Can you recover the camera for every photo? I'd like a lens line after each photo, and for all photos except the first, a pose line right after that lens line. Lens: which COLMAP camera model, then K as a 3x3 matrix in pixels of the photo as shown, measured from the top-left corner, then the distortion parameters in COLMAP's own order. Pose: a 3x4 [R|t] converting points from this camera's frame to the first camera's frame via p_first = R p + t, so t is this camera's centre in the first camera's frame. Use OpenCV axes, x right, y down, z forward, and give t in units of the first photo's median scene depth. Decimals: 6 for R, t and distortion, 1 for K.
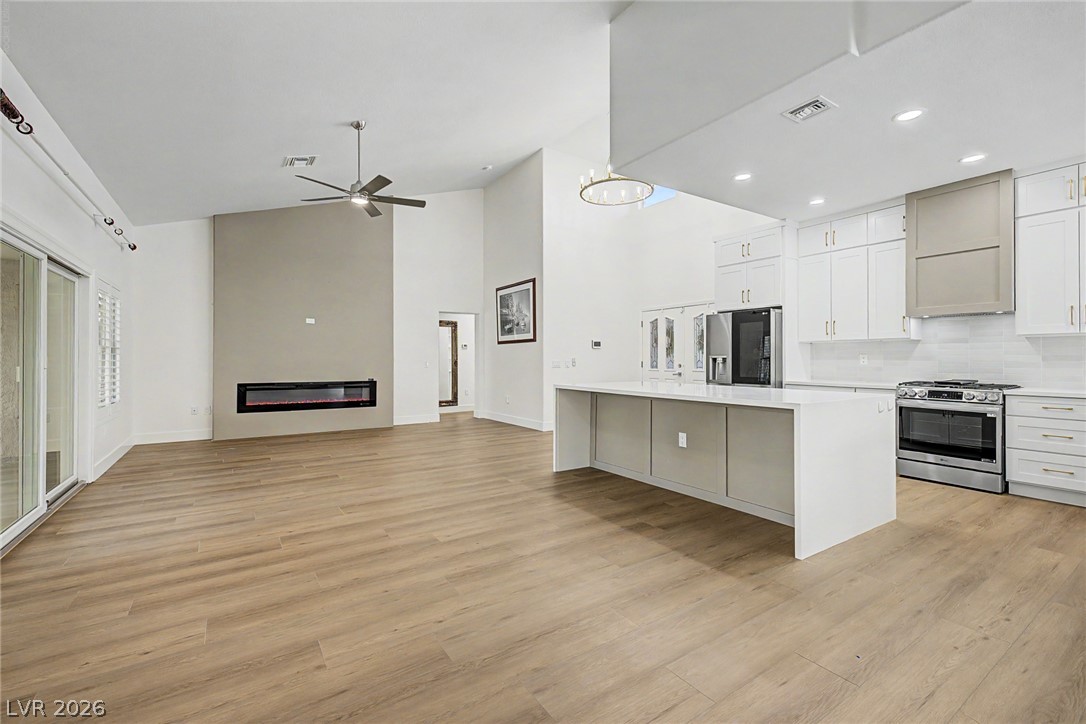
lens RADIAL K [[465.0, 0, 535.0], [0, 465.0, 357.6], [0, 0, 1]] dist [0.017747, -0.004989]
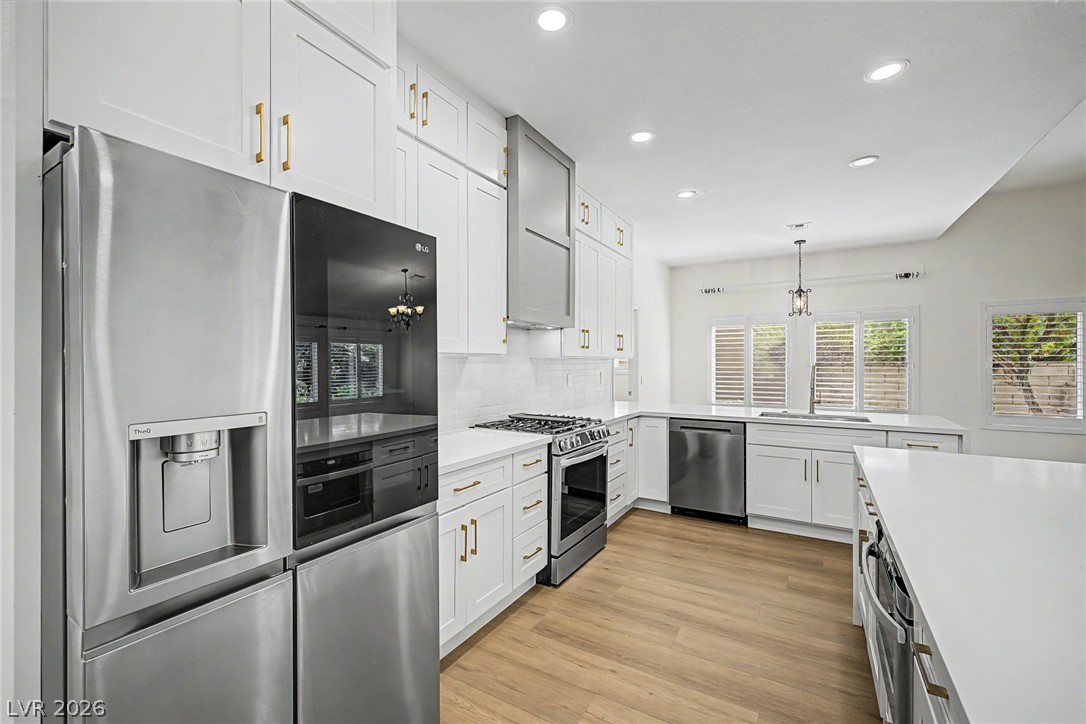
lens RADIAL K [[457.4, 0, 540.3], [0, 457.4, 363.0], [0, 0, 1]] dist [-0.000032, 0.000178]
pose [[-0.437215, 0.001733, 0.899355, 0.240156], [-0.000503, 0.999998, -0.002172, -0.028307], [-0.899357, -0.001402, -0.437213, 1.171360]]
